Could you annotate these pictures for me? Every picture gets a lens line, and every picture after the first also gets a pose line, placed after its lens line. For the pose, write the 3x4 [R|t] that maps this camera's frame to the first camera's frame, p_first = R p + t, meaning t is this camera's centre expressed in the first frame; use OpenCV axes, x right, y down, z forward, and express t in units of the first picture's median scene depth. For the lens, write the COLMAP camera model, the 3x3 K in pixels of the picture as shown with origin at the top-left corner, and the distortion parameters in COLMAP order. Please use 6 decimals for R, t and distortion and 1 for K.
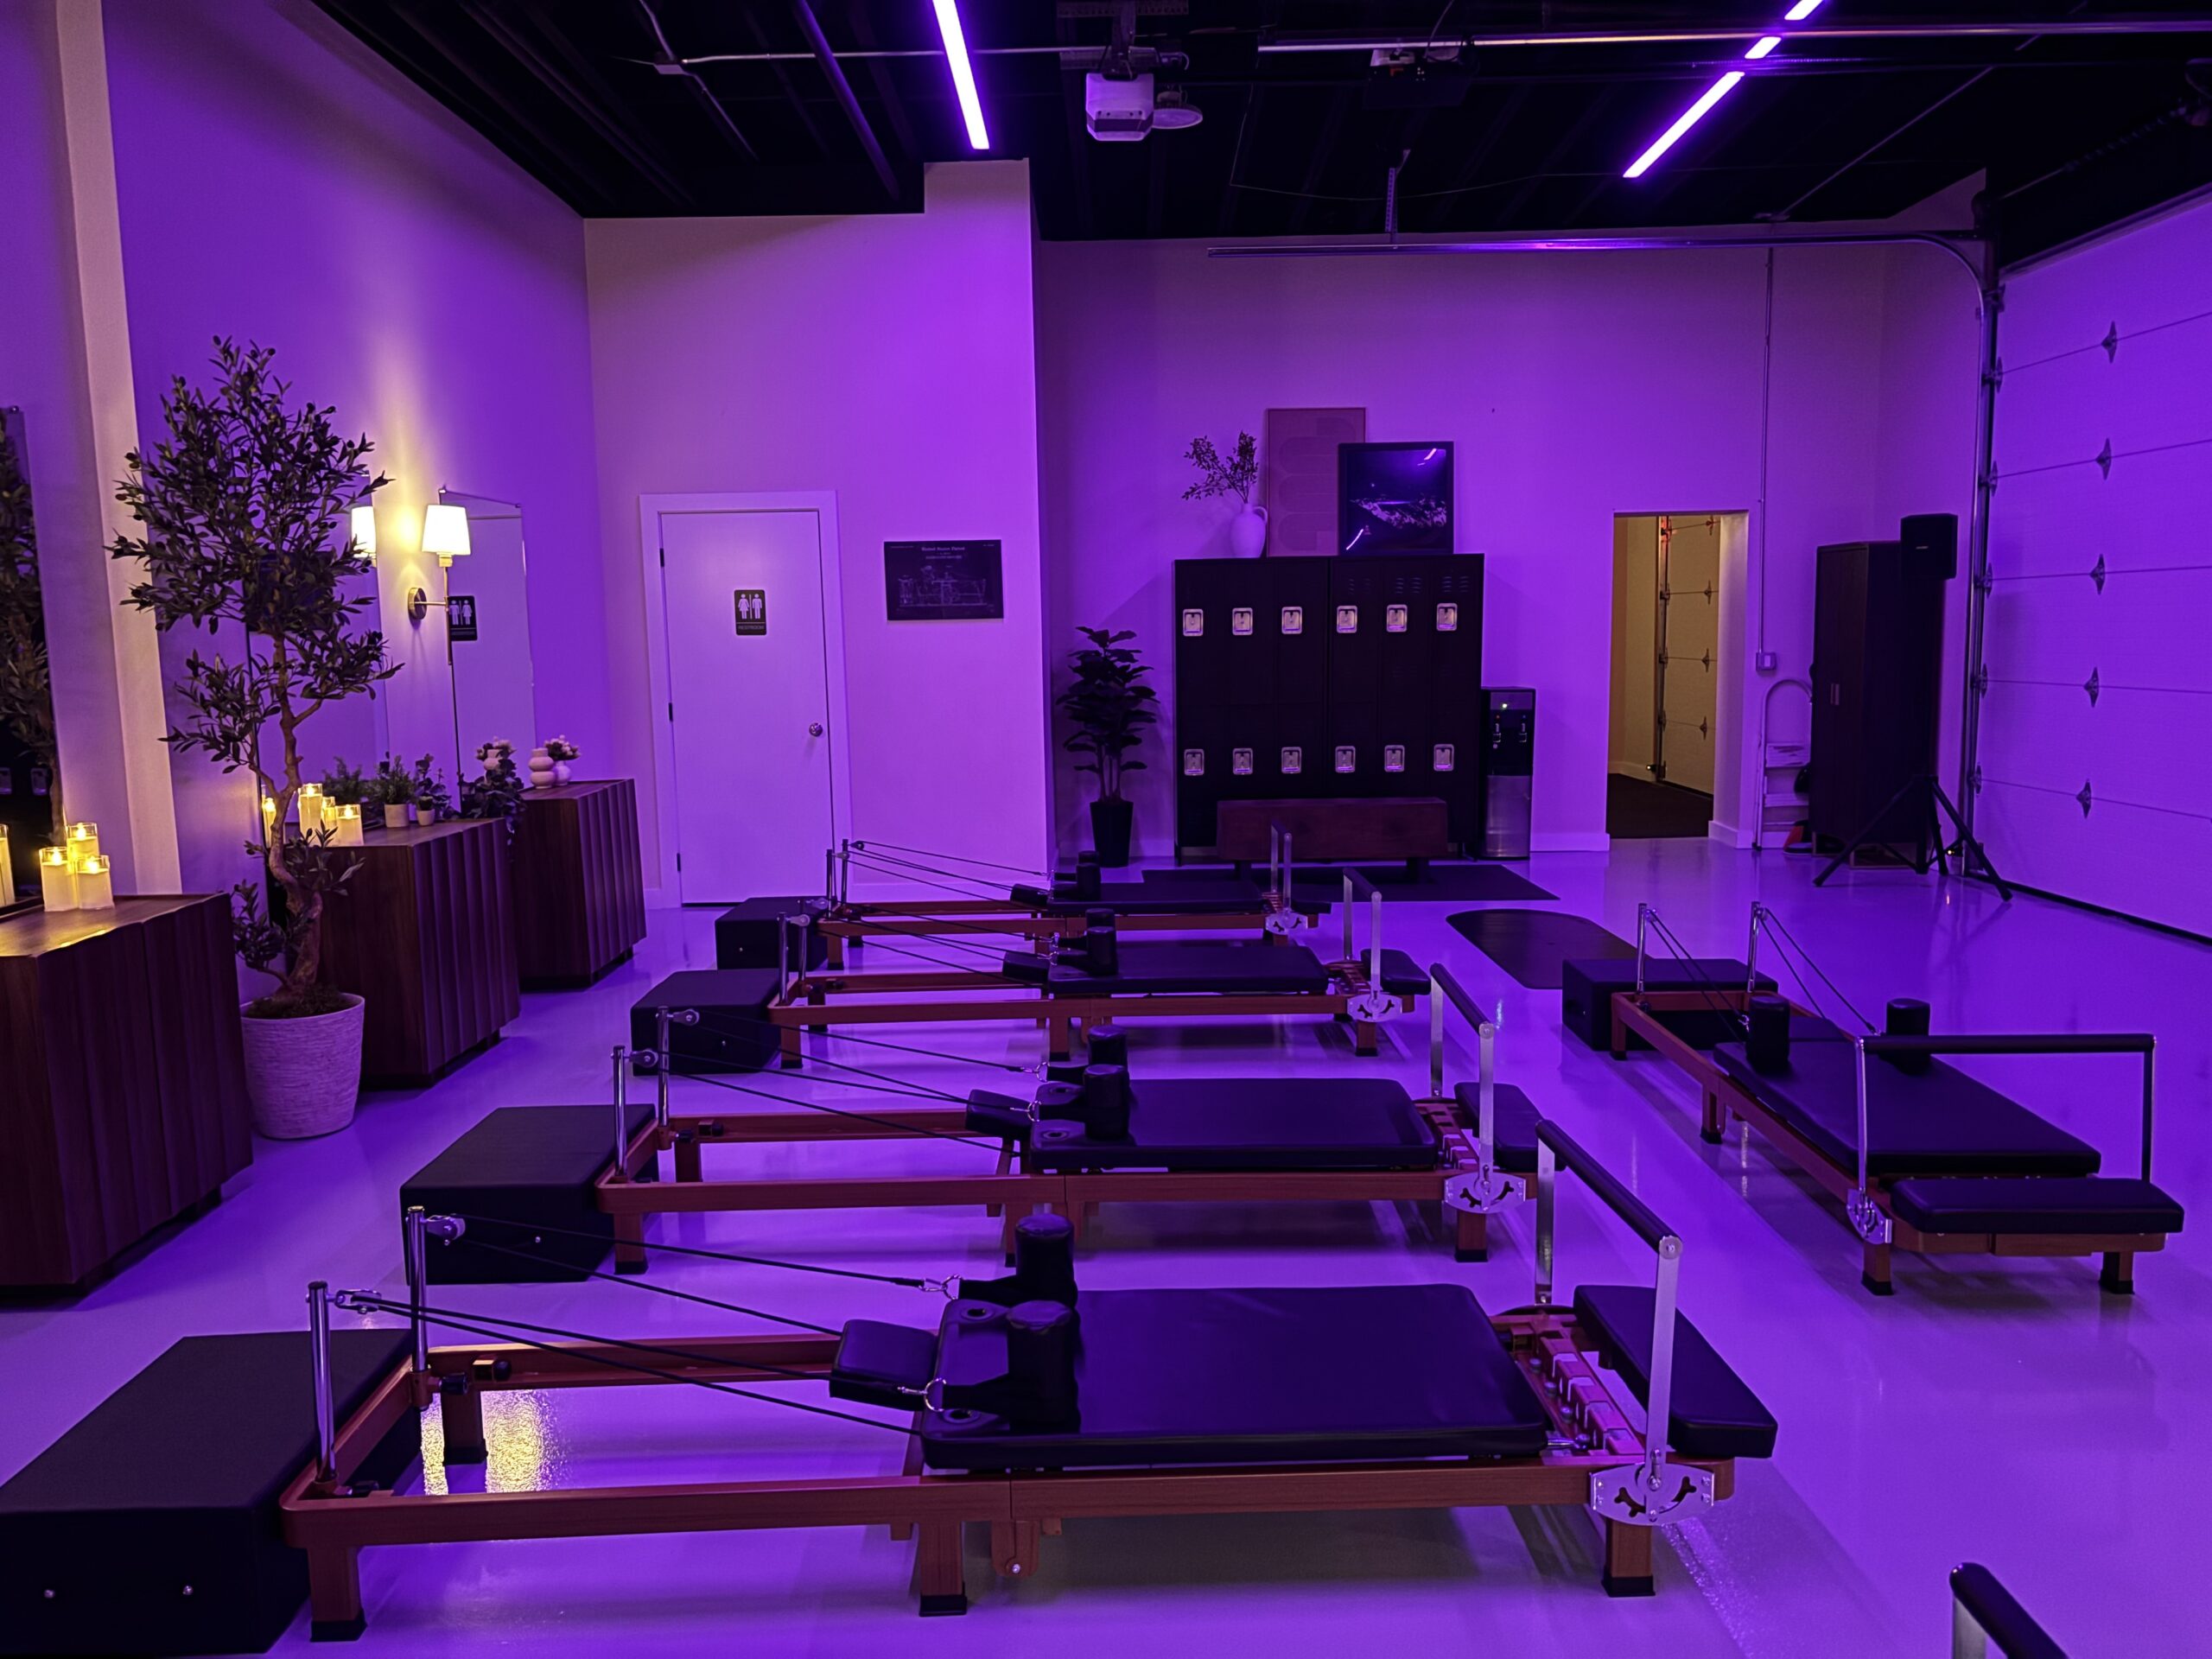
lens RADIAL K [[1678.9, 0, 1114.2], [0, 1678.9, 830.9], [0, 0, 1]] dist [0.051197, -0.021445]
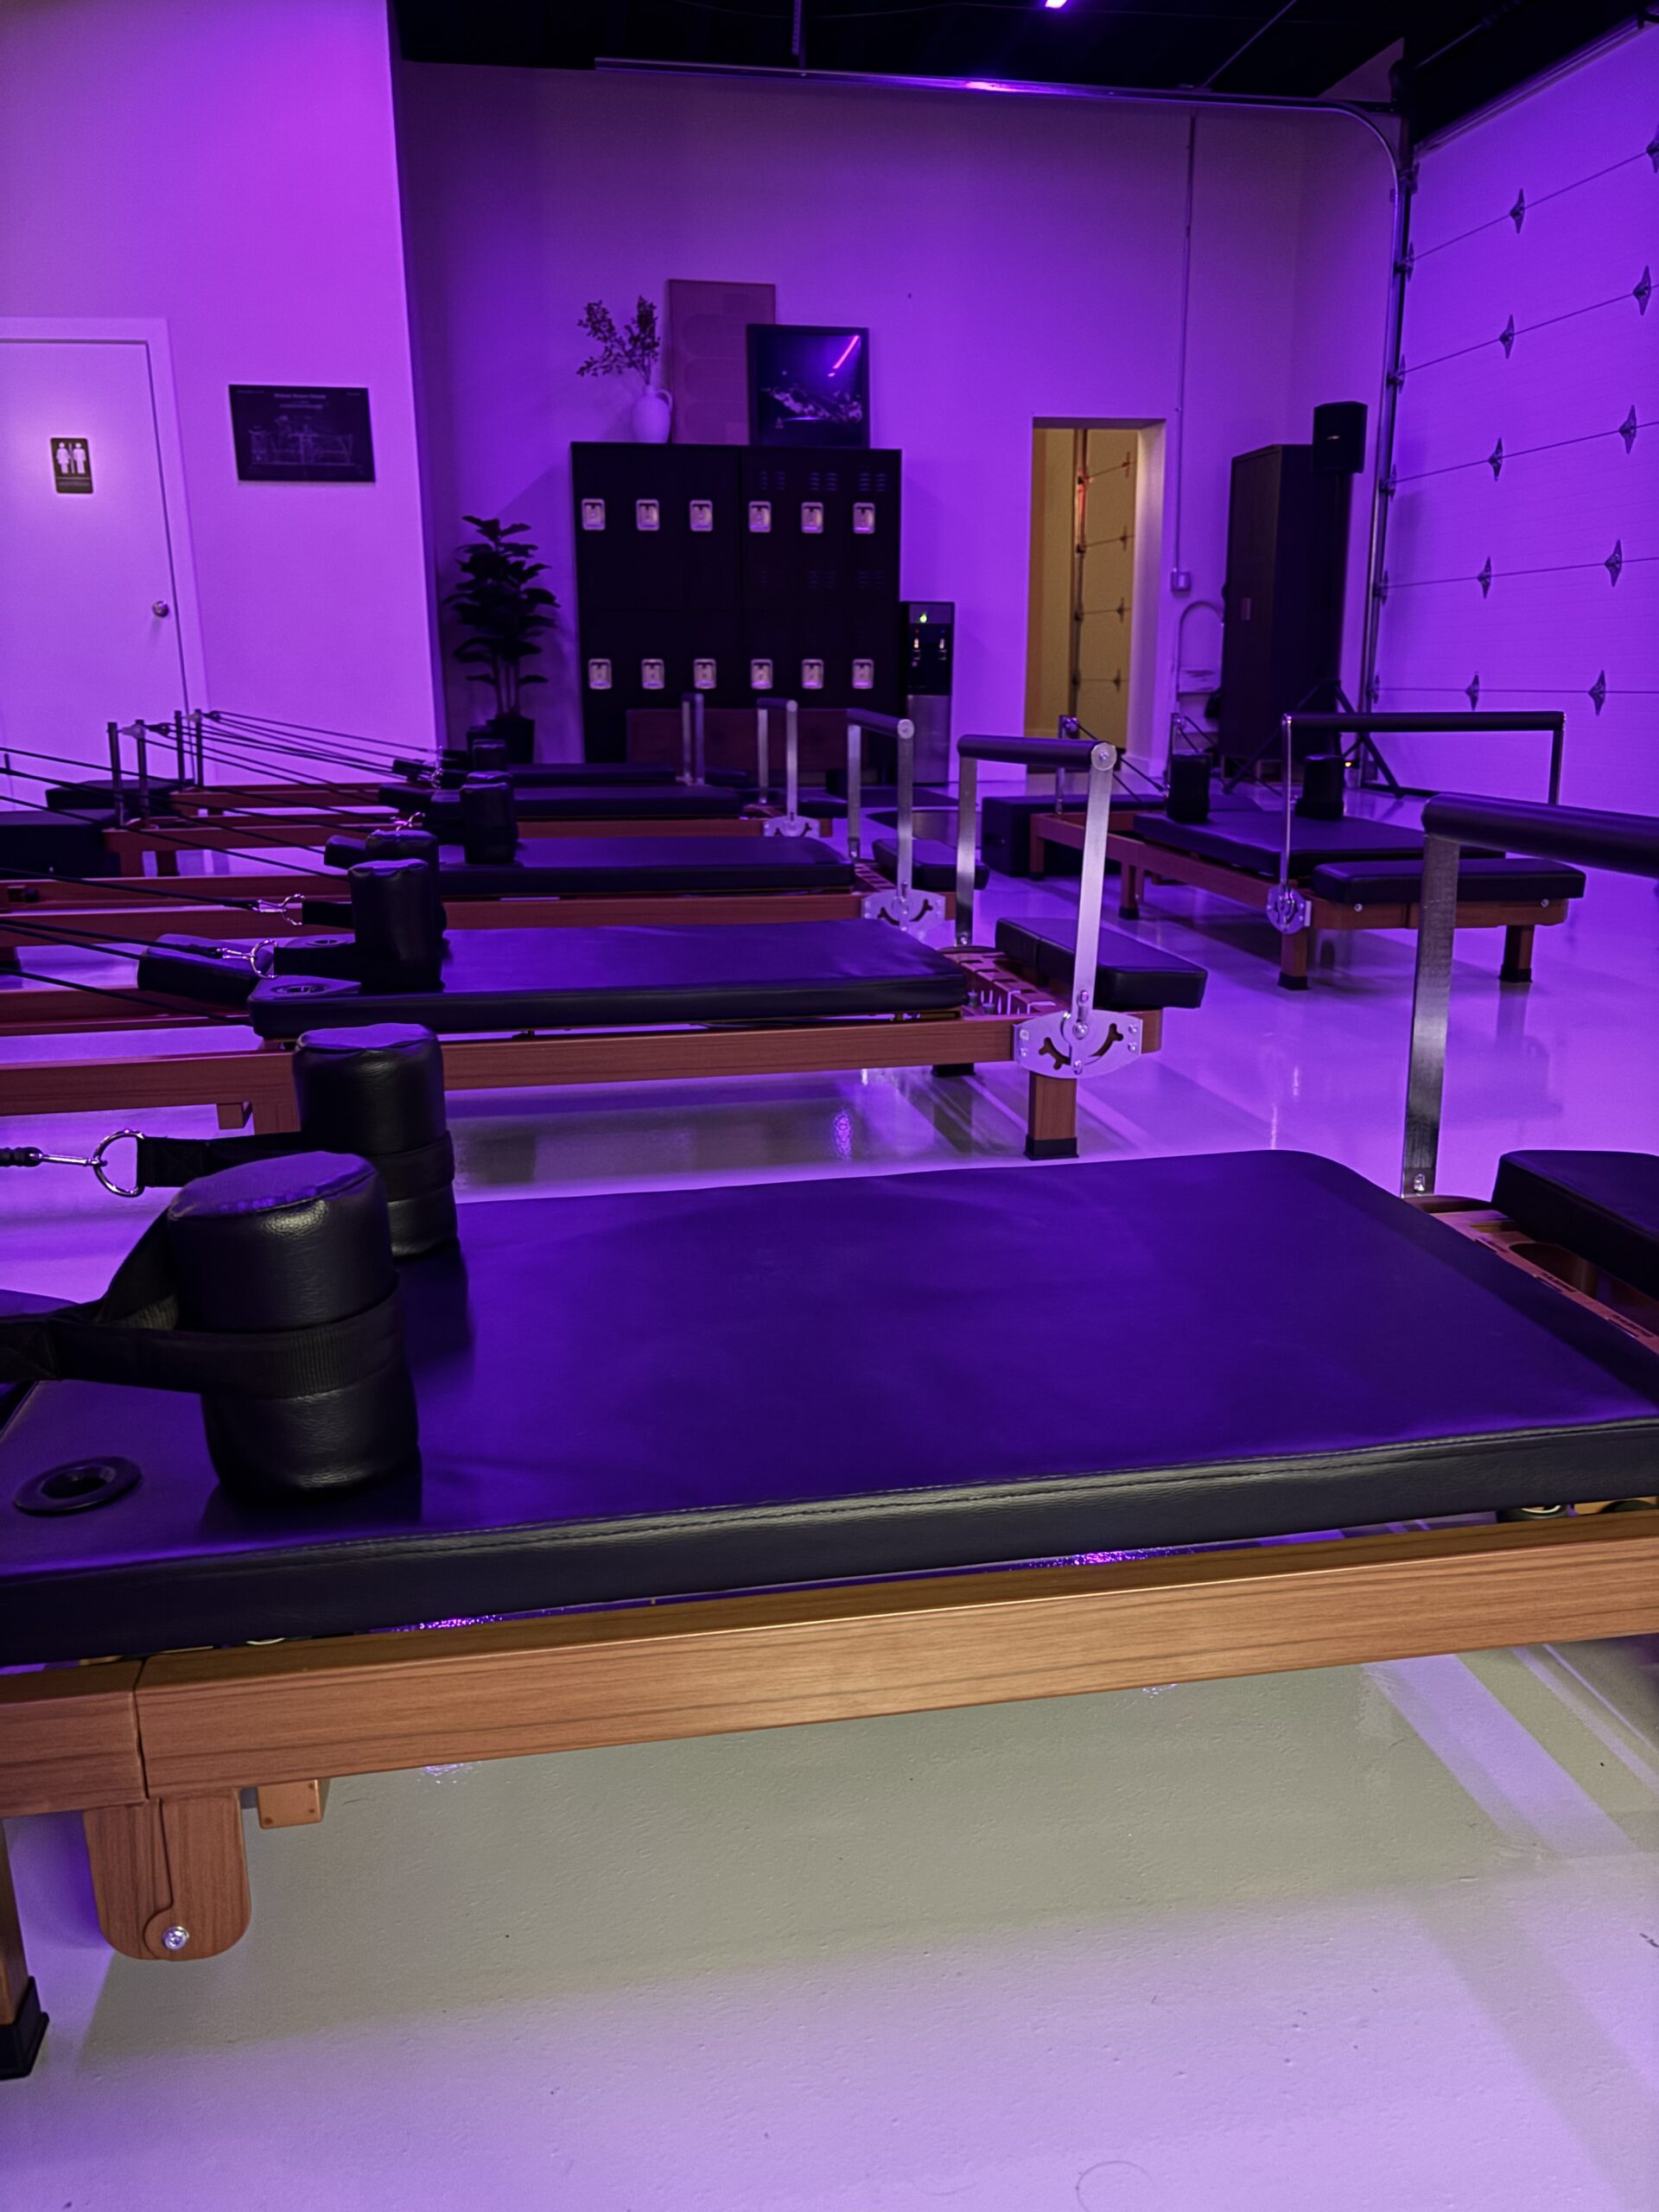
lens RADIAL K [[1678.9, 0, 833.6], [0, 1678.9, 1111.6], [0, 0, 1]] dist [0.051197, -0.021445]
pose [[0.984799, -0.030531, 0.170996, 0.008875], [0.009986, 0.992755, 0.119741, 0.095771], [-0.173412, -0.116213, 0.977969, 0.038606]]
